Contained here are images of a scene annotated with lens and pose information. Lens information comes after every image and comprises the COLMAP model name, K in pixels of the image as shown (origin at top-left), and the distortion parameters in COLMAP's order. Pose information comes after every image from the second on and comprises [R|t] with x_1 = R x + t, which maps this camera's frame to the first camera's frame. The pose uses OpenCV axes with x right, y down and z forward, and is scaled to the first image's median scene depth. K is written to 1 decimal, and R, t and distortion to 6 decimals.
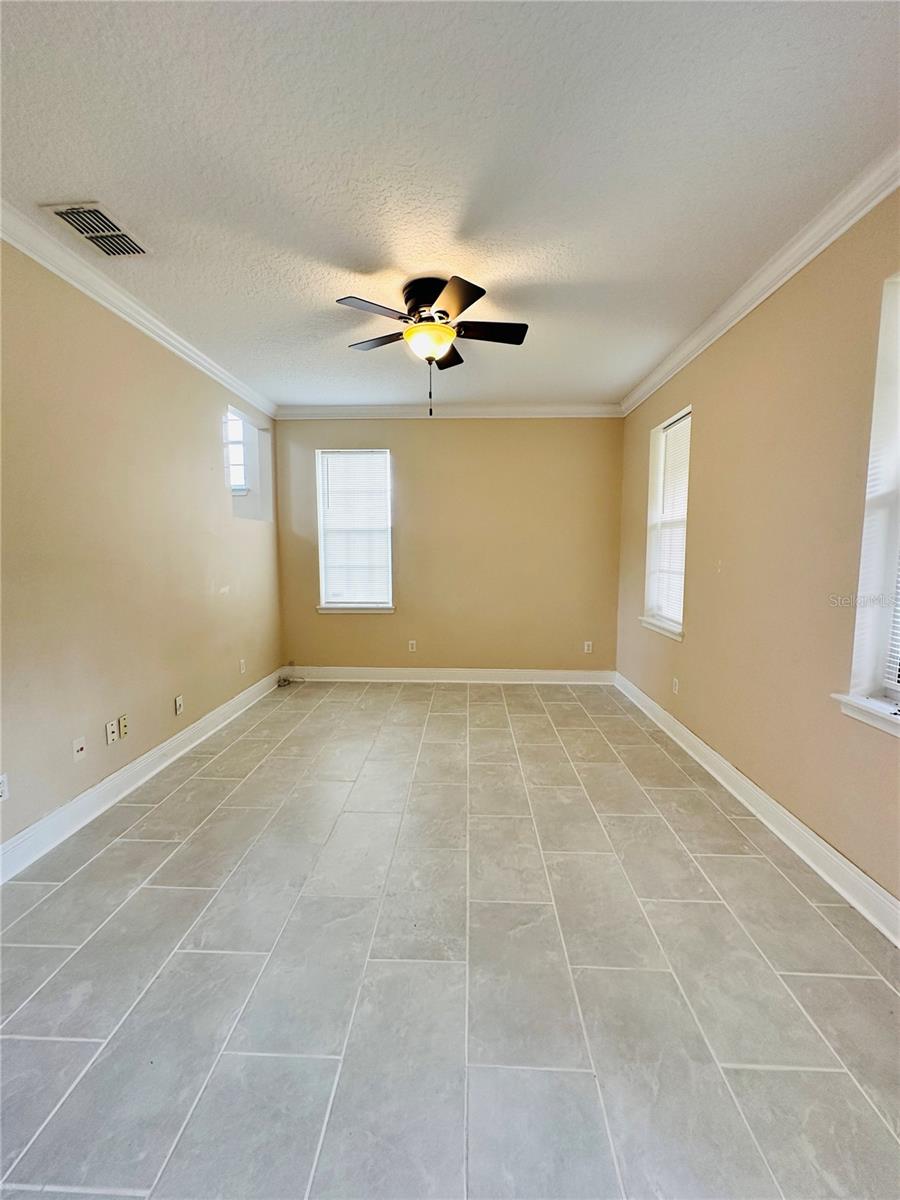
lens RADIAL K [[479.4, 0, 450.6], [0, 479.4, 599.6], [0, 0, 1]] dist [-0.002303, 0.000303]
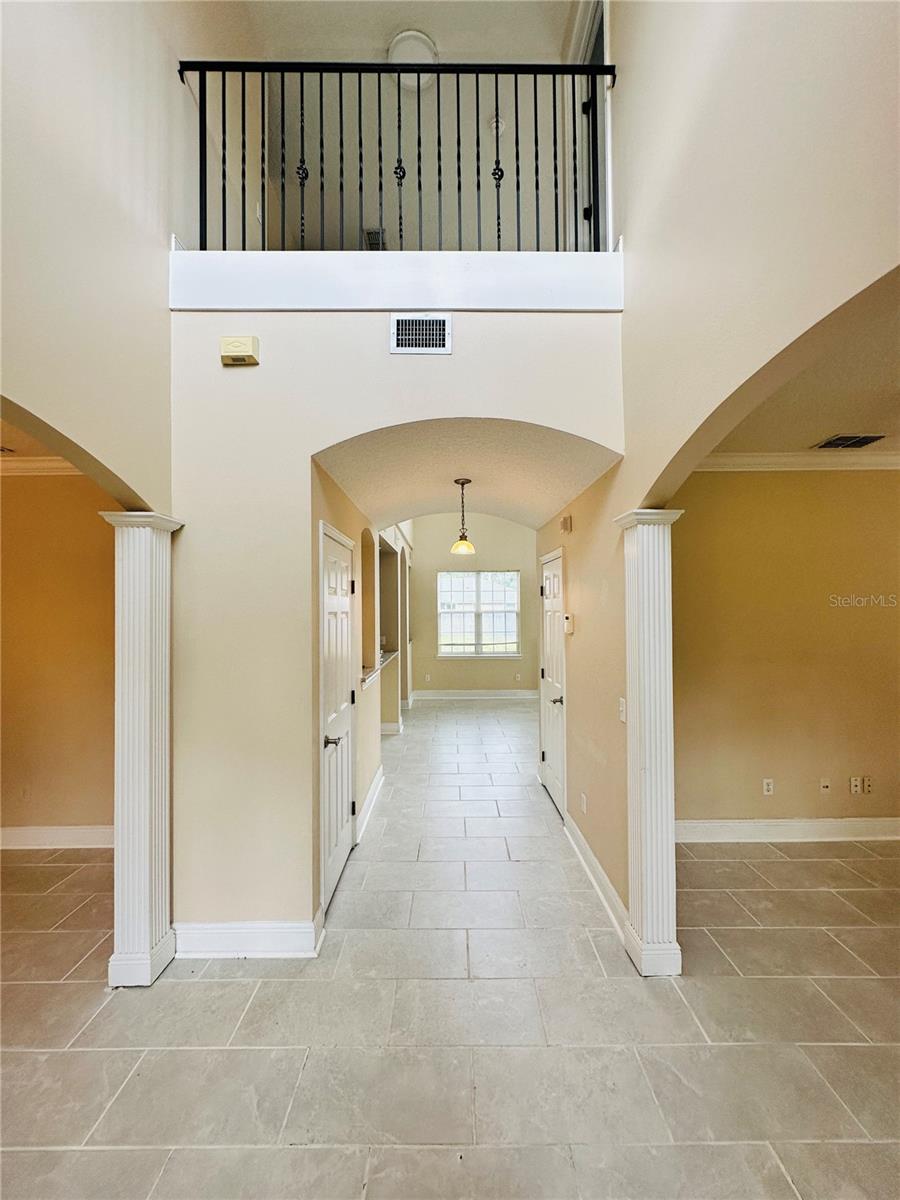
lens RADIAL K [[479.4, 0, 450.6], [0, 479.4, 599.6], [0, 0, 1]] dist [-0.002303, 0.000303]
pose [[0.043945, -0.014683, -0.998926, 0.450788], [-0.094510, 0.995347, -0.018788, -0.080898], [0.994554, 0.095234, 0.042353, -0.167614]]
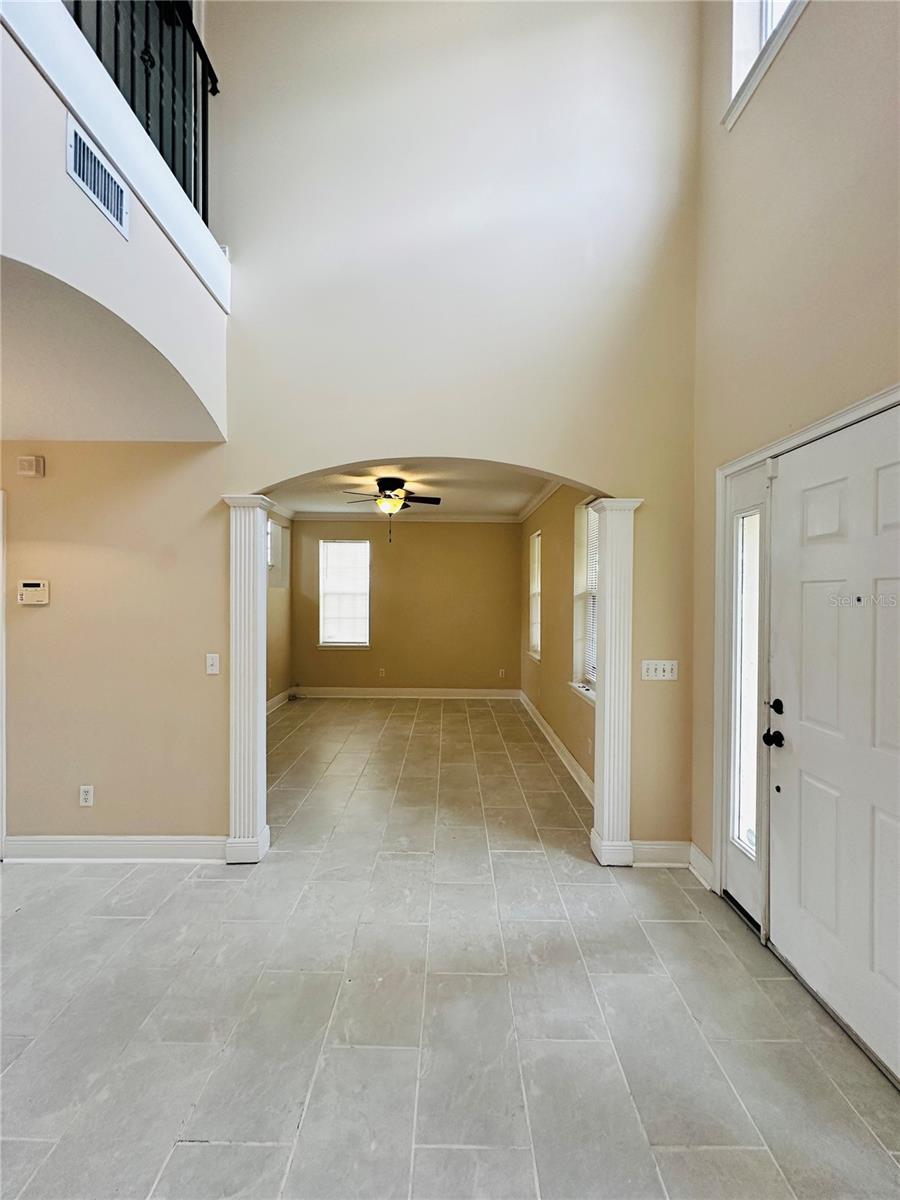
lens RADIAL K [[479.4, 0, 450.6], [0, 479.4, 599.6], [0, 0, 1]] dist [-0.002303, 0.000303]
pose [[0.999031, 0.006945, 0.043466, 0.094764], [-0.002939, 0.995795, -0.091566, 0.013770], [-0.043919, 0.091350, 0.994850, -0.721813]]
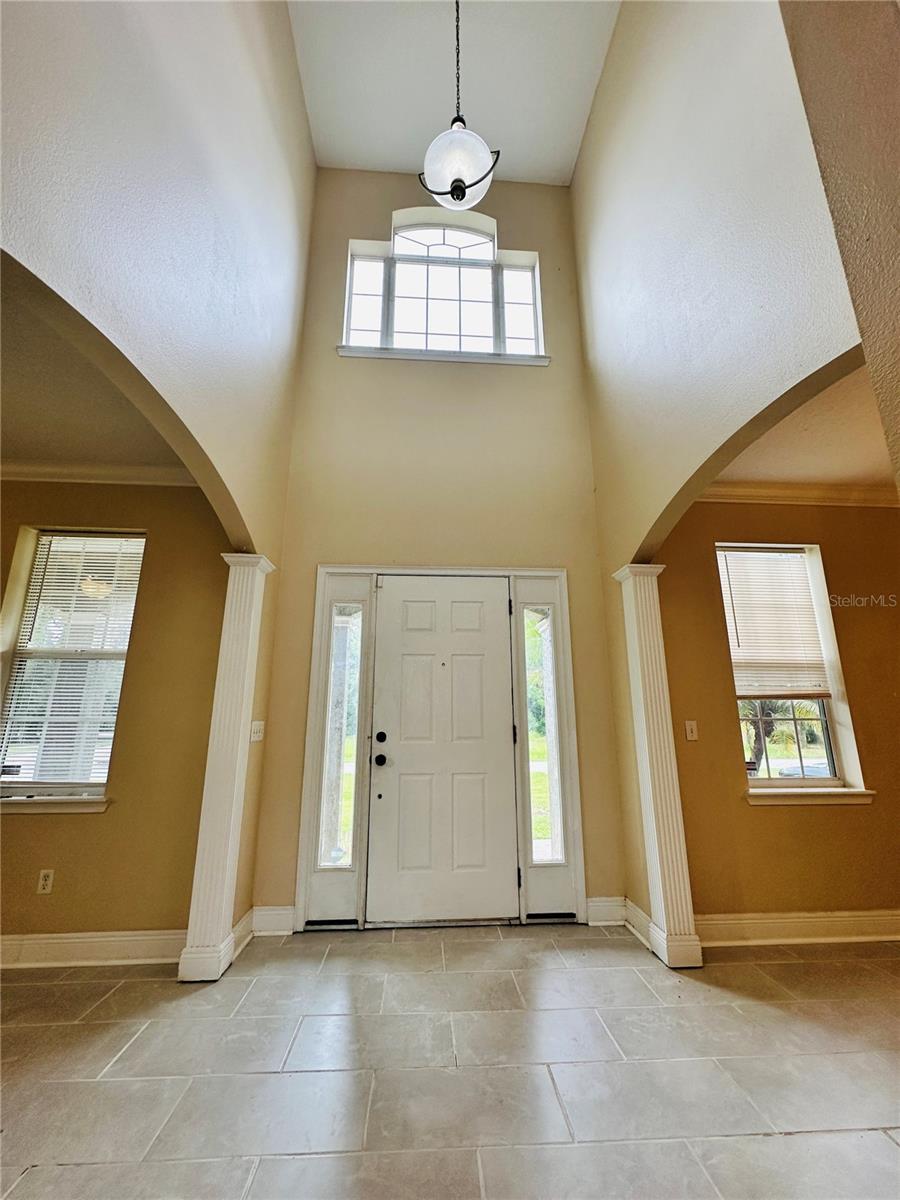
lens RADIAL K [[479.4, 0, 450.6], [0, 479.4, 599.6], [0, 0, 1]] dist [-0.002303, 0.000303]
pose [[-0.102488, 0.240889, 0.965126, -0.431420], [0.102151, 0.967654, -0.230673, 0.064633], [-0.989475, 0.074948, -0.123780, -0.139150]]
